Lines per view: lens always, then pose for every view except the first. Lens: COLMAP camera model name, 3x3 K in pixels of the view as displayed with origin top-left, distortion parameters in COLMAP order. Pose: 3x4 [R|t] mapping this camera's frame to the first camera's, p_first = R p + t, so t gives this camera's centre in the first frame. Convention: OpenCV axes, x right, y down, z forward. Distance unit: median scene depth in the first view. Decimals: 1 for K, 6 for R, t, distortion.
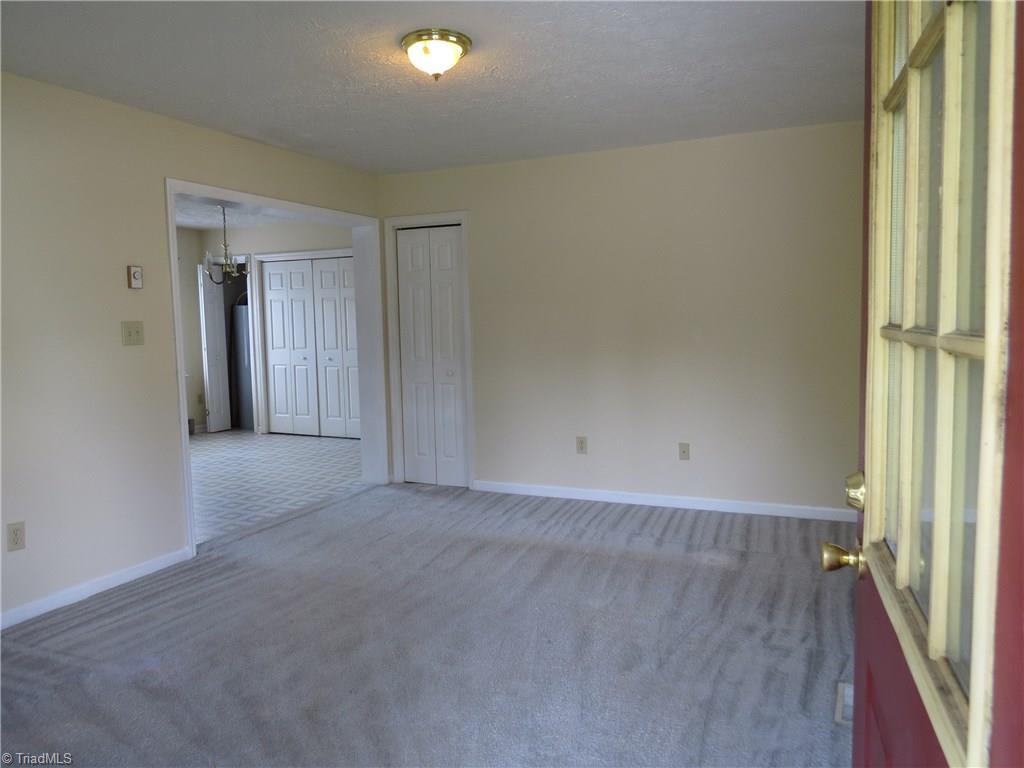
lens RADIAL K [[728.0, 0, 512.0], [0, 728.0, 384.0], [0, 0, 1]] dist [-0.003050, -0.000973]
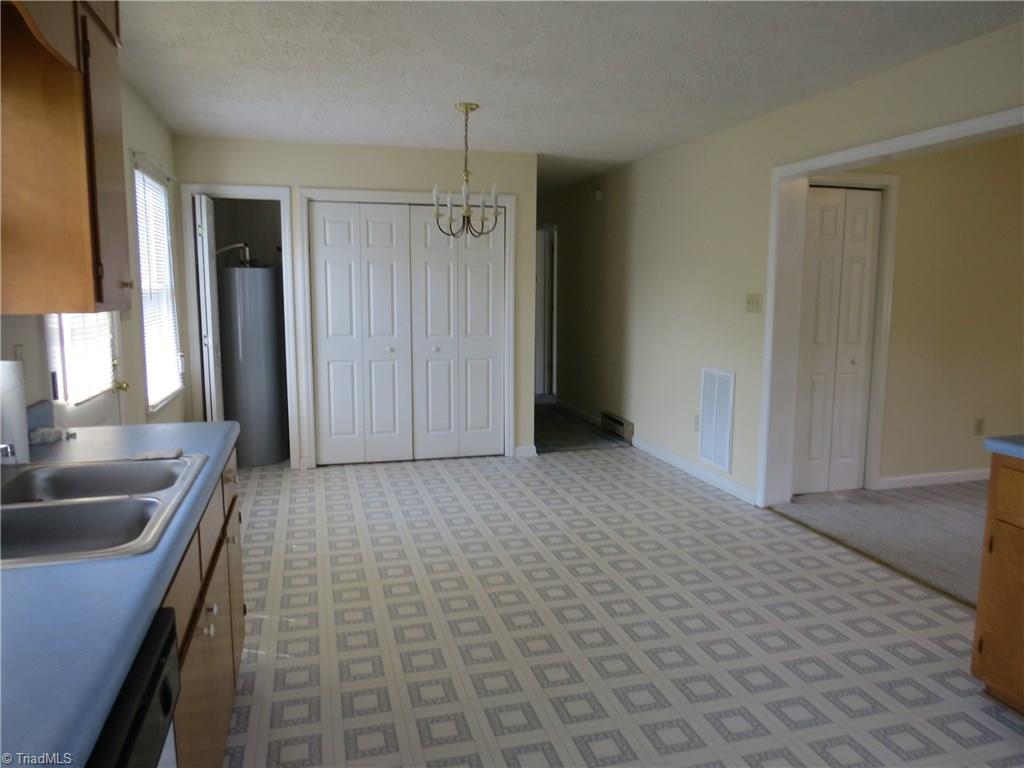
lens RADIAL K [[728.0, 0, 512.0], [0, 728.0, 384.0], [0, 0, 1]] dist [-0.003050, -0.000973]
pose [[0.757238, -0.071181, 0.649248, -0.644495], [0.044502, 0.997357, 0.057442, -0.037463], [-0.651621, -0.014604, 0.758404, 0.409514]]
